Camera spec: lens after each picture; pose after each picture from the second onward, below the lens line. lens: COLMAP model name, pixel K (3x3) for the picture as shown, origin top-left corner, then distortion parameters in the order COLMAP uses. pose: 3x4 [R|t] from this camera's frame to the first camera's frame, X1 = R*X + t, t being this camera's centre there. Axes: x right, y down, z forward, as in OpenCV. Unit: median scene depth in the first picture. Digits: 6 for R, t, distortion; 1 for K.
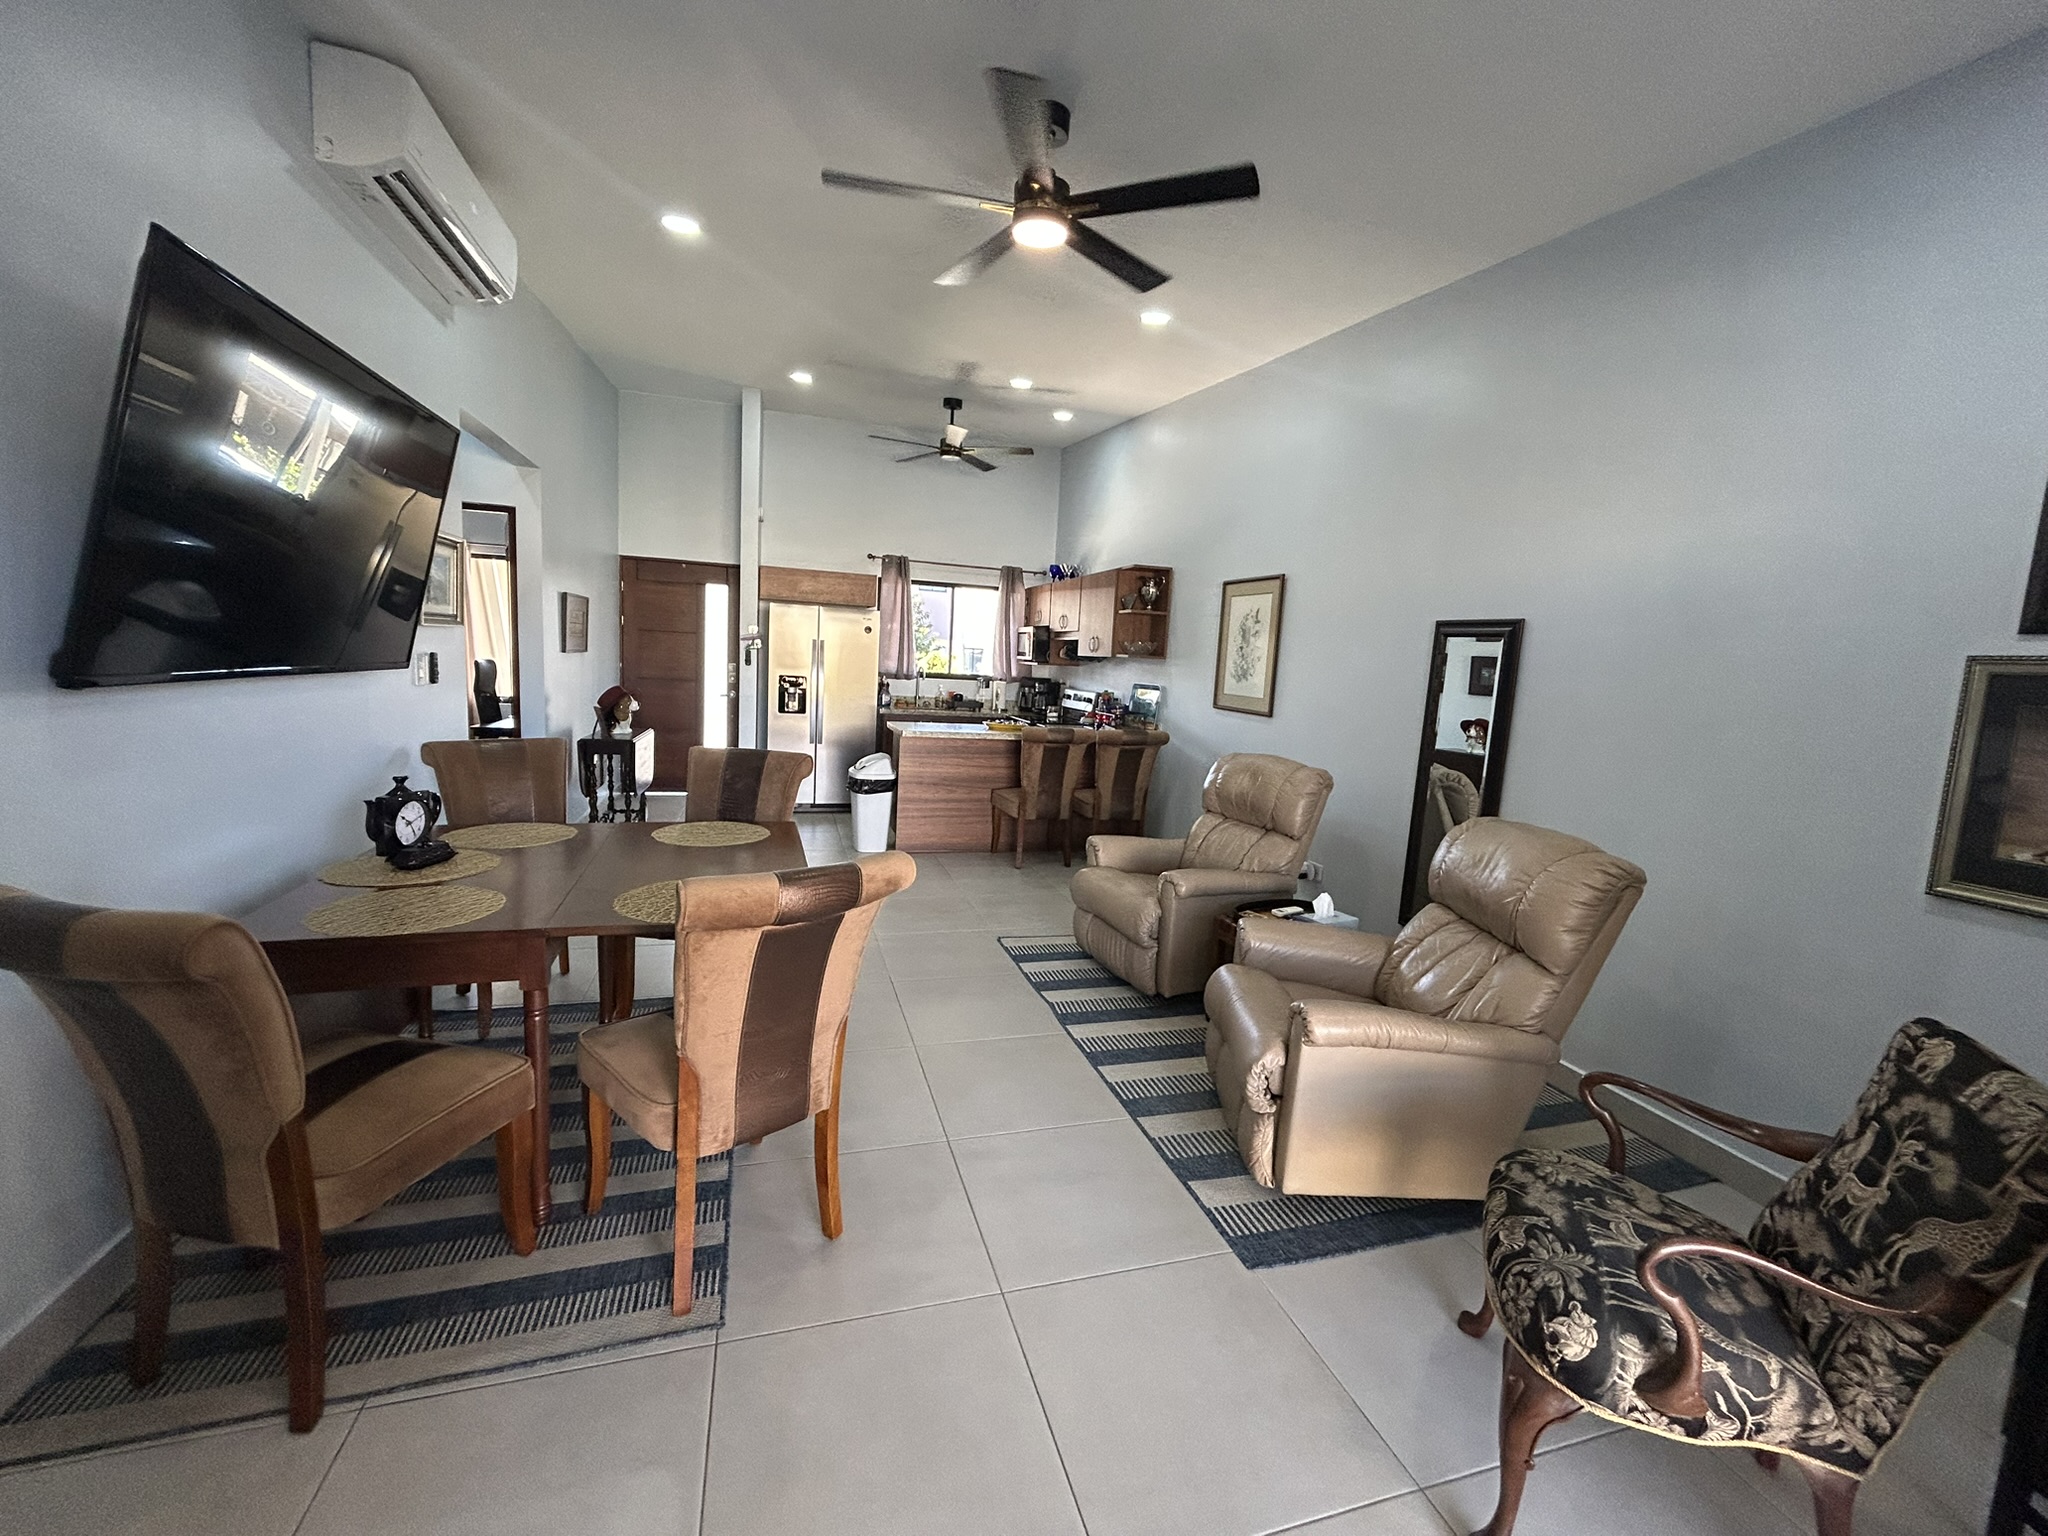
lens RADIAL K [[821.6, 0, 1024.0], [0, 821.6, 768.0], [0, 0, 1]] dist [-0.001601, -0.000377]
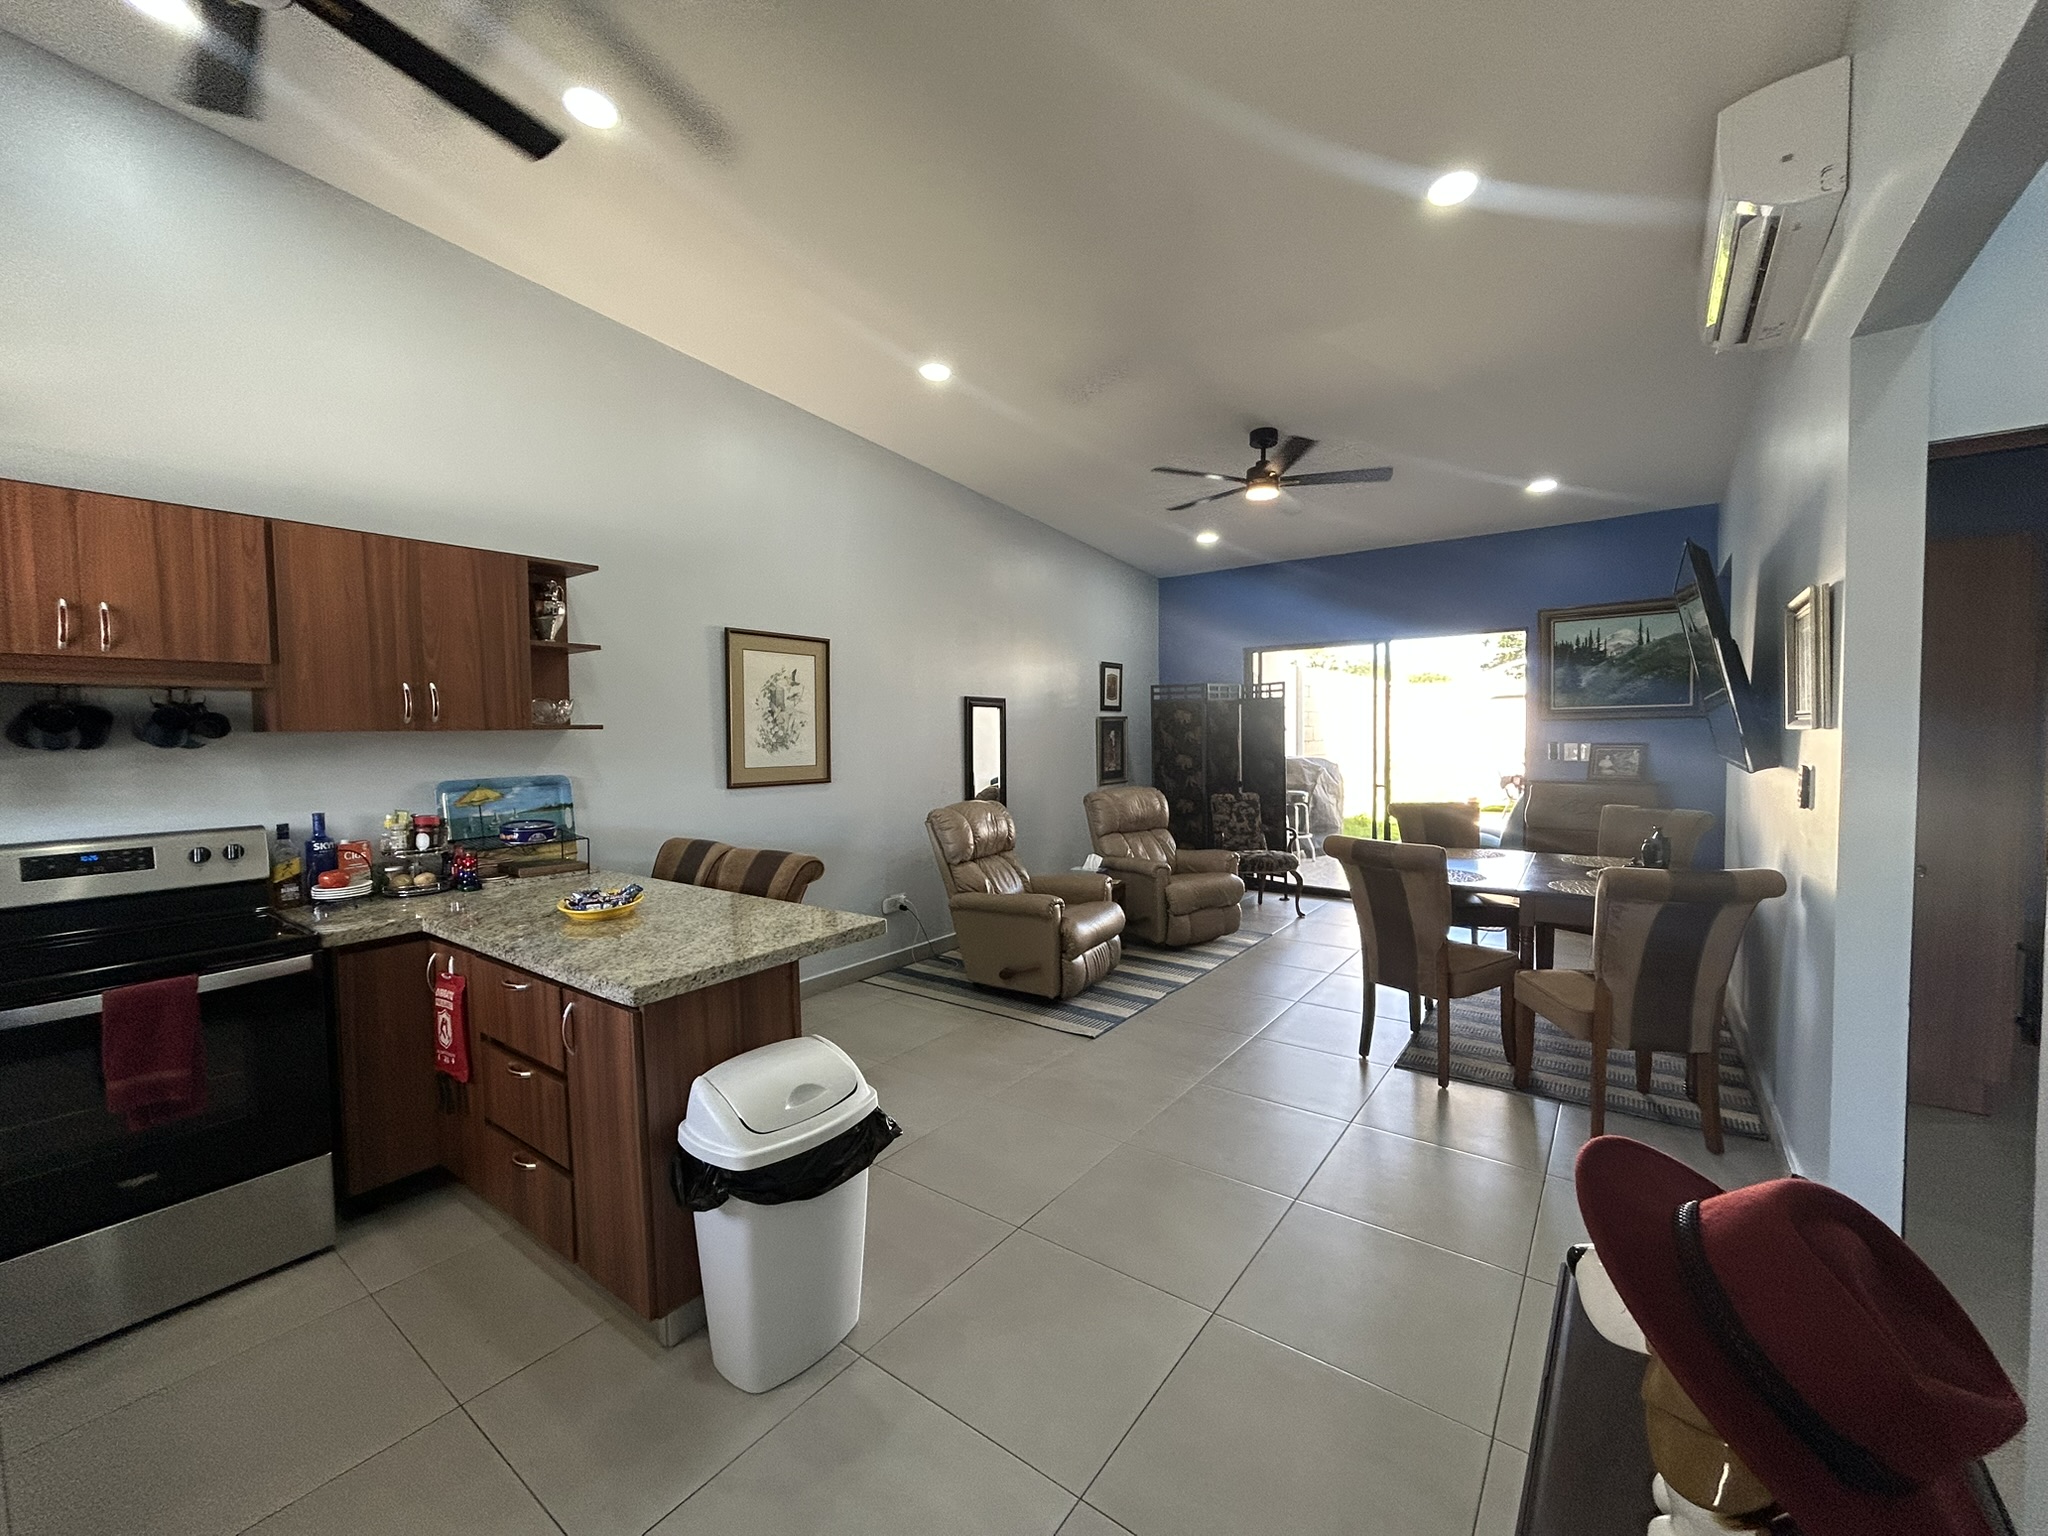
lens RADIAL K [[821.6, 0, 1024.0], [0, 821.6, 768.0], [0, 0, 1]] dist [-0.001601, -0.000377]
pose [[-0.593737, -0.085246, 0.800131, -0.585423], [0.085328, 0.982096, 0.167950, -0.210329], [-0.800122, 0.167992, -0.575832, 1.291458]]
